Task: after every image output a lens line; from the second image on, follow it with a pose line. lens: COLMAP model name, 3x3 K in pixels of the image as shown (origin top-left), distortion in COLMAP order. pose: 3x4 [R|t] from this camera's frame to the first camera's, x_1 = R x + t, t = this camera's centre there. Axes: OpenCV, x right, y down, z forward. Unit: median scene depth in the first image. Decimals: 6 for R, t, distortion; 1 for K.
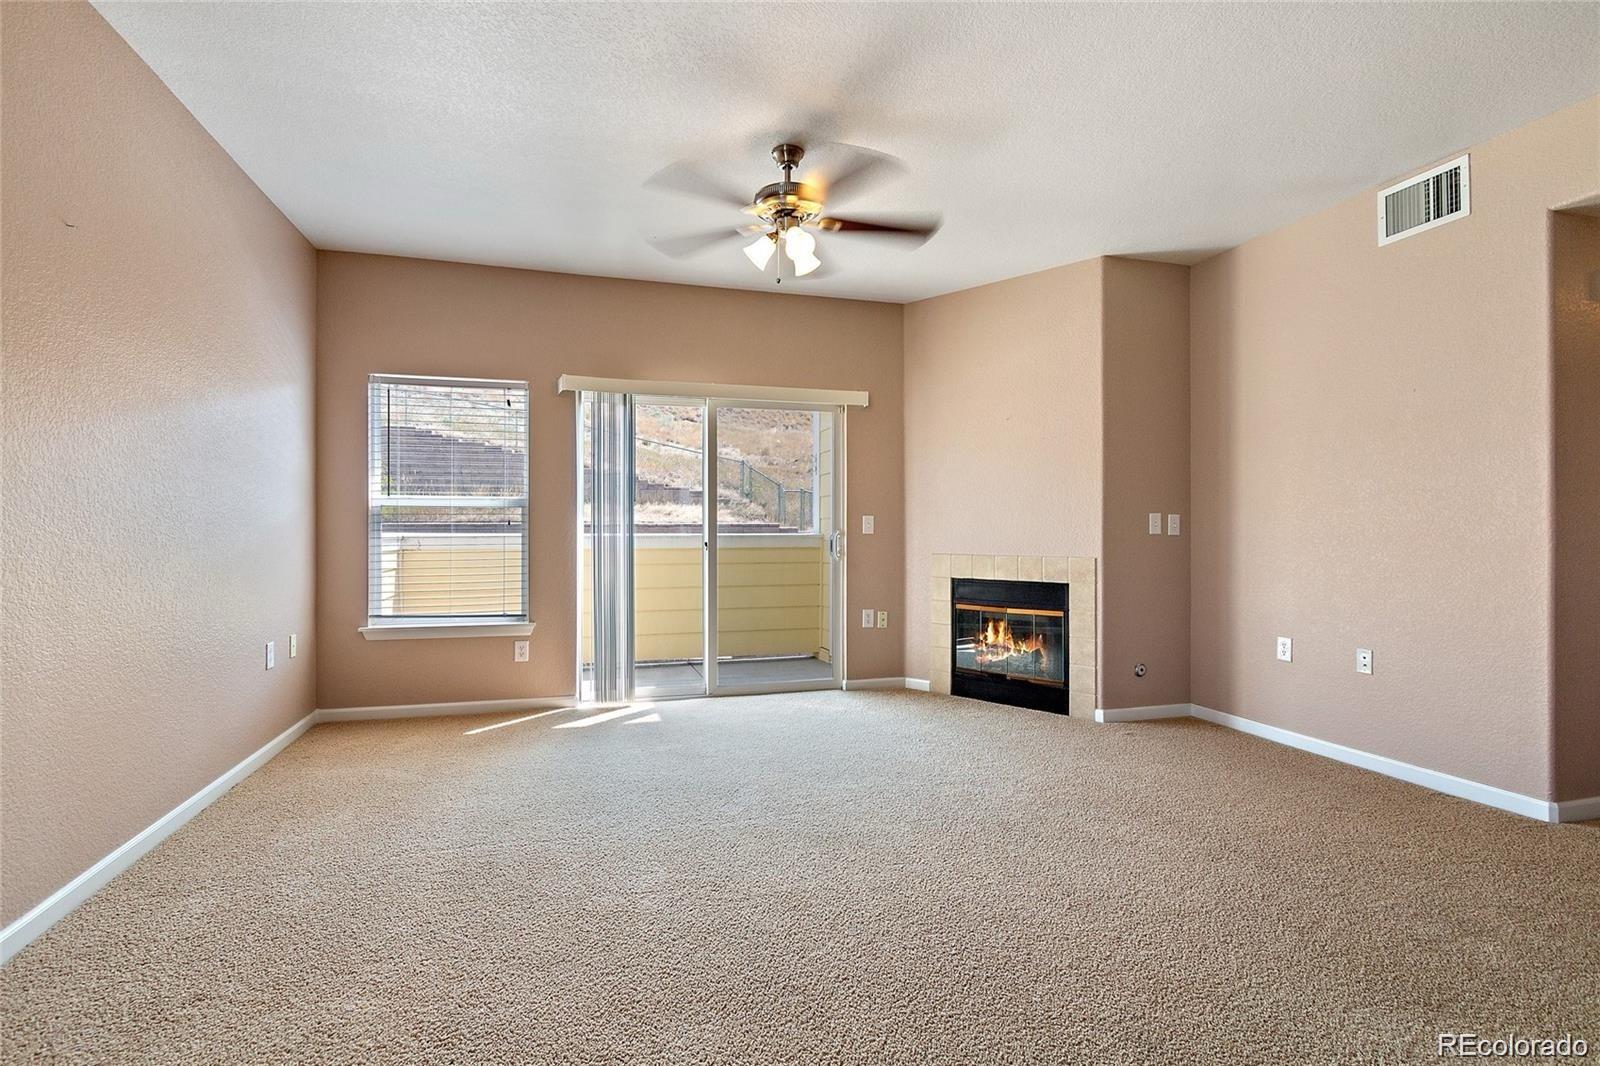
lens RADIAL K [[725.4, 0, 796.8], [0, 725.4, 520.2], [0, 0, 1]] dist [0.004141, -0.001950]
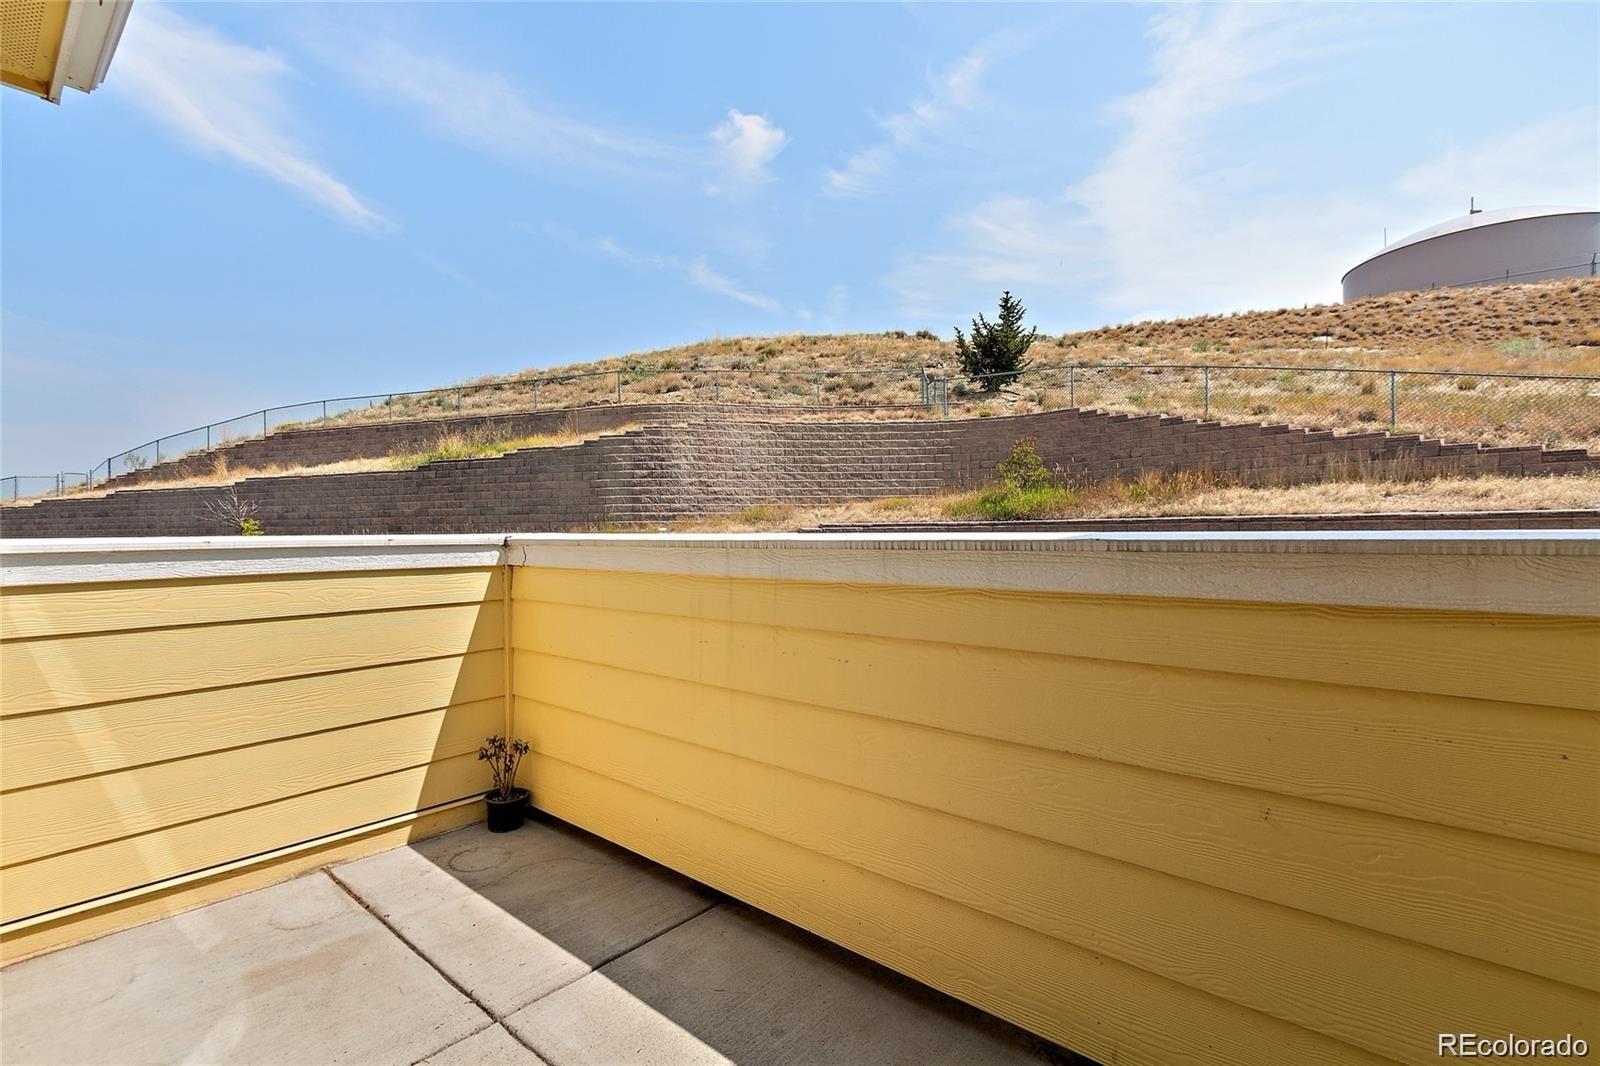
lens RADIAL K [[725.4, 0, 797.9], [0, 725.4, 531.5], [0, 0, 1]] dist [0.004141, -0.001950]
pose [[0.530611, -0.005105, -0.847600, 0.020455], [0.021425, 0.999743, 0.007391, 0.004147], [0.847345, -0.022082, 0.530584, 0.243514]]
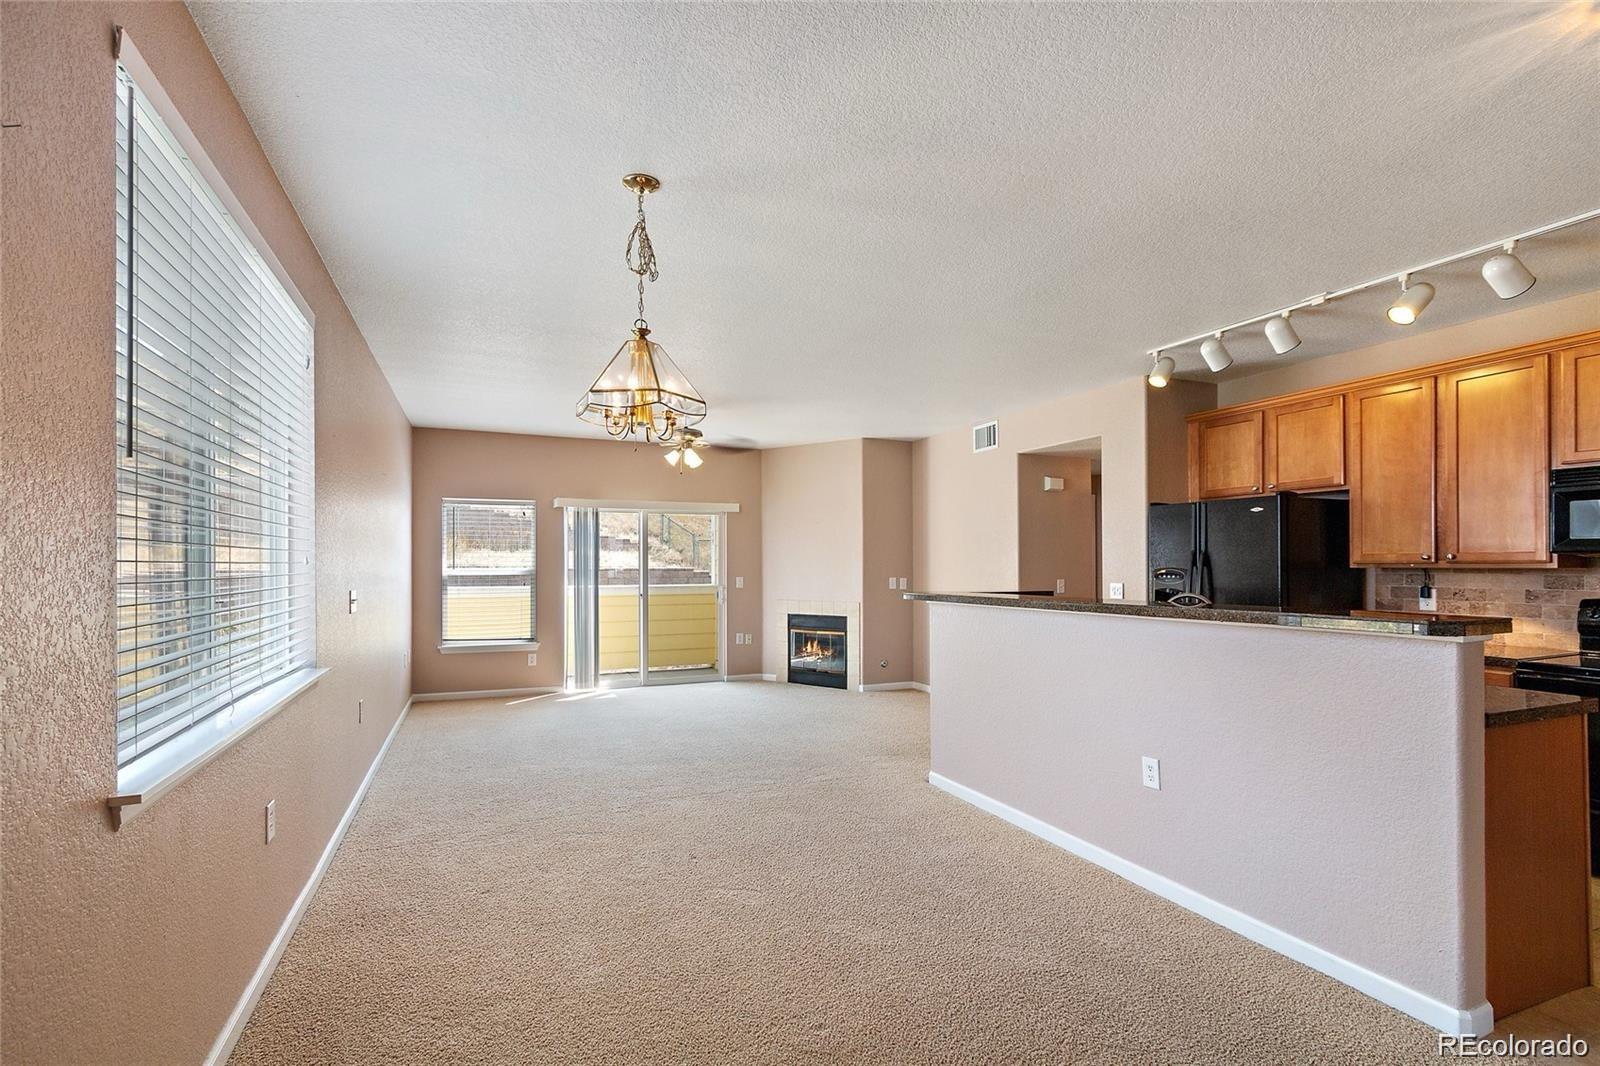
lens RADIAL K [[725.4, 0, 791.4], [0, 725.4, 561.0], [0, 0, 1]] dist [0.004141, -0.001950]
pose [[0.994785, -0.001794, 0.101982, 0.050484], [0.000761, 0.999948, 0.010175, -0.064825], [-0.101995, -0.010044, 0.994734, -0.726100]]
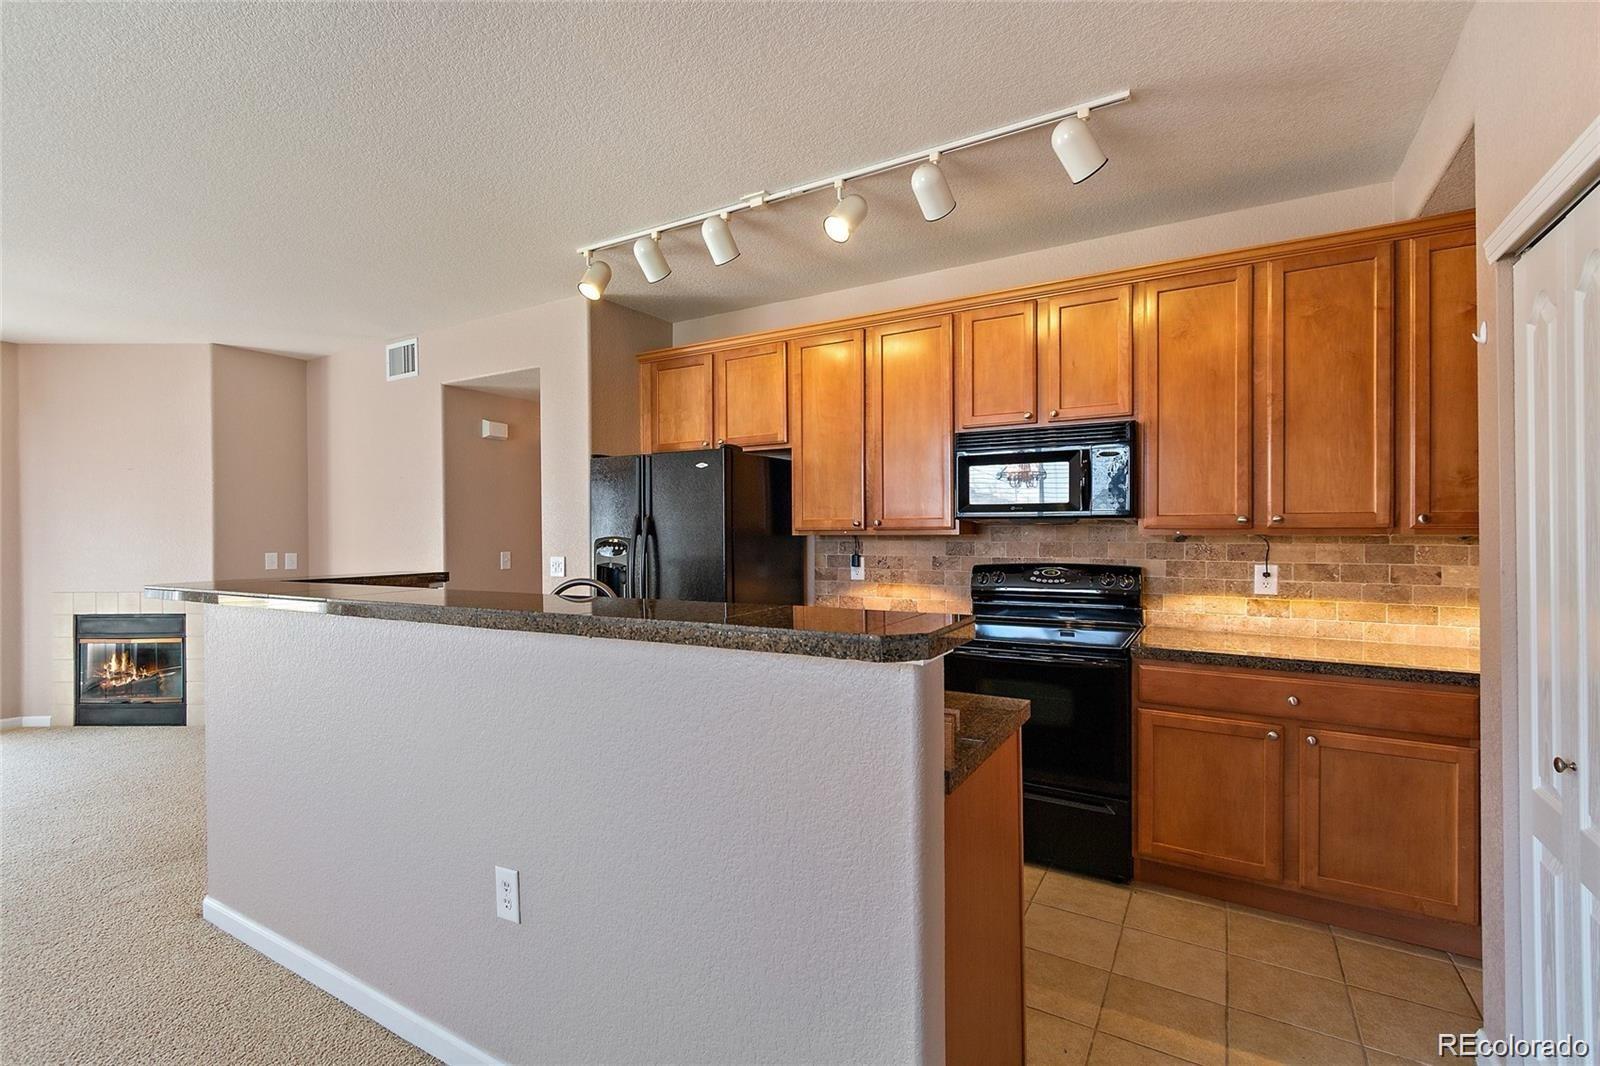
lens RADIAL K [[725.4, 0, 782.6], [0, 725.4, 526.7], [0, 0, 1]] dist [0.004141, -0.001950]
pose [[0.745007, -0.000857, 0.667056, 0.289533], [-0.004150, 0.999974, 0.005921, -0.061037], [-0.667043, -0.007180, 0.744984, -0.489972]]
